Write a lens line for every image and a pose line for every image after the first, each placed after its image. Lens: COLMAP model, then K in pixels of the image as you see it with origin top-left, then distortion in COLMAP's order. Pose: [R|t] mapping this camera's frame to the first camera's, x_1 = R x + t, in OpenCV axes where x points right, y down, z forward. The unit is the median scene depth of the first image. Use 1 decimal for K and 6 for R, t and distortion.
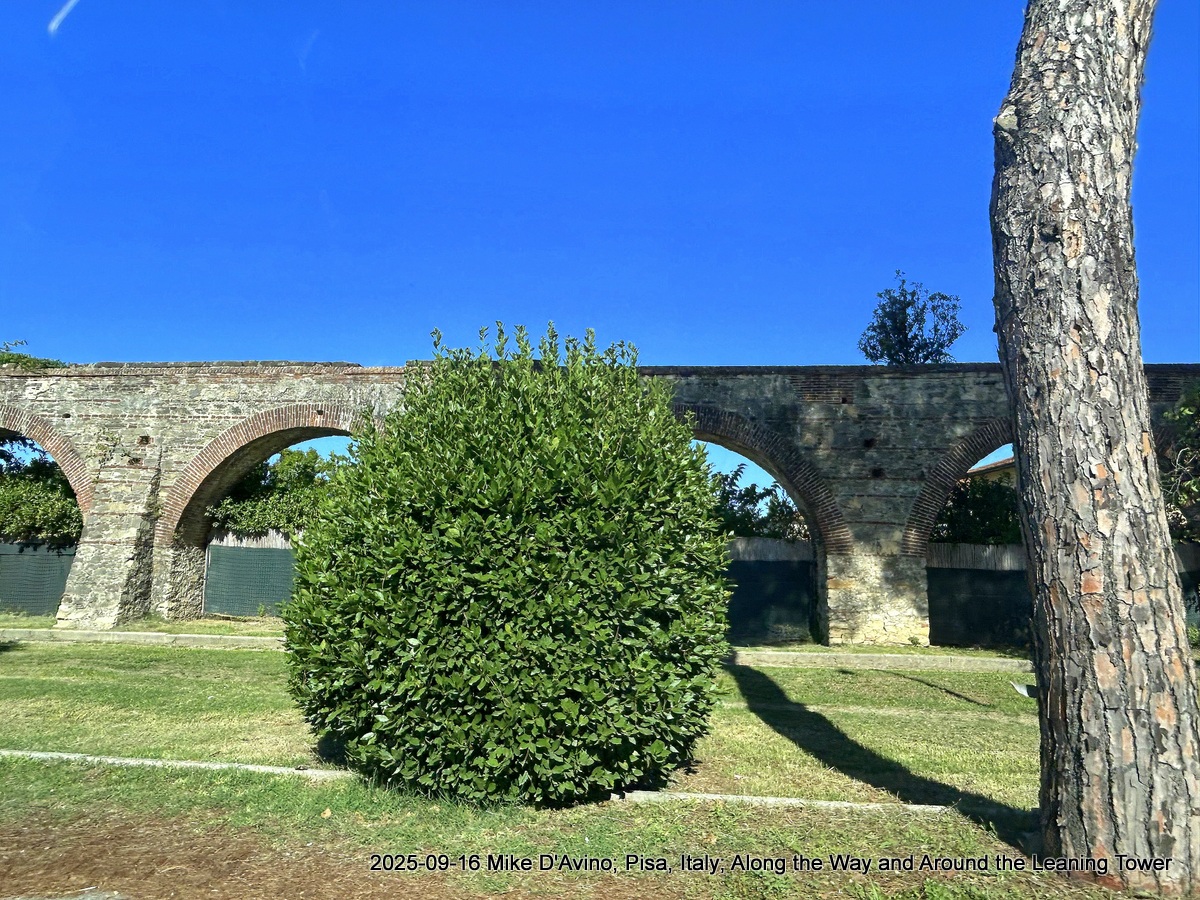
lens RADIAL K [[728.1, 0, 600.3], [0, 728.1, 460.2], [0, 0, 1]] dist [-0.002908, -0.001660]
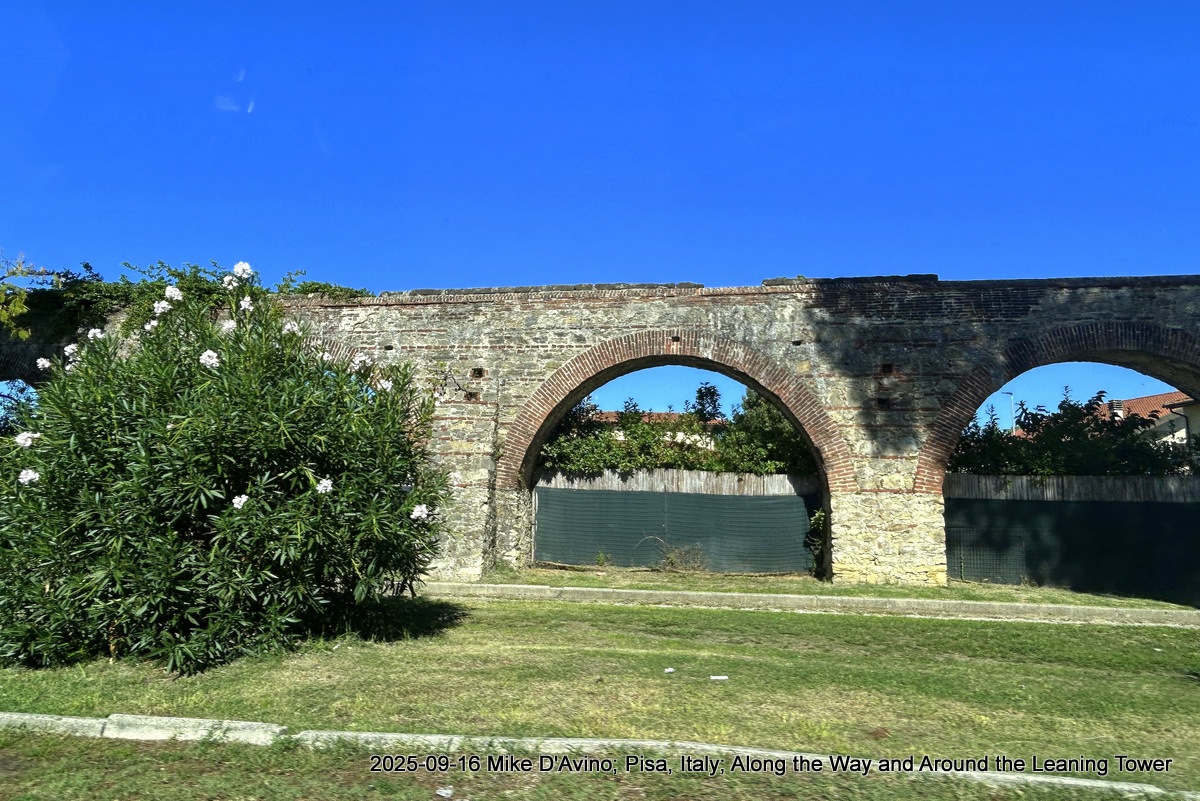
lens RADIAL K [[744.9, 0, 599.5], [0, 744.9, 390.6], [0, 0, 1]] dist [0.008125, -0.000522]
pose [[0.997693, -0.013491, -0.066526, -0.414037], [0.013198, 0.999901, -0.004832, 0.001424], [0.066584, 0.003943, 0.997773, 0.074245]]
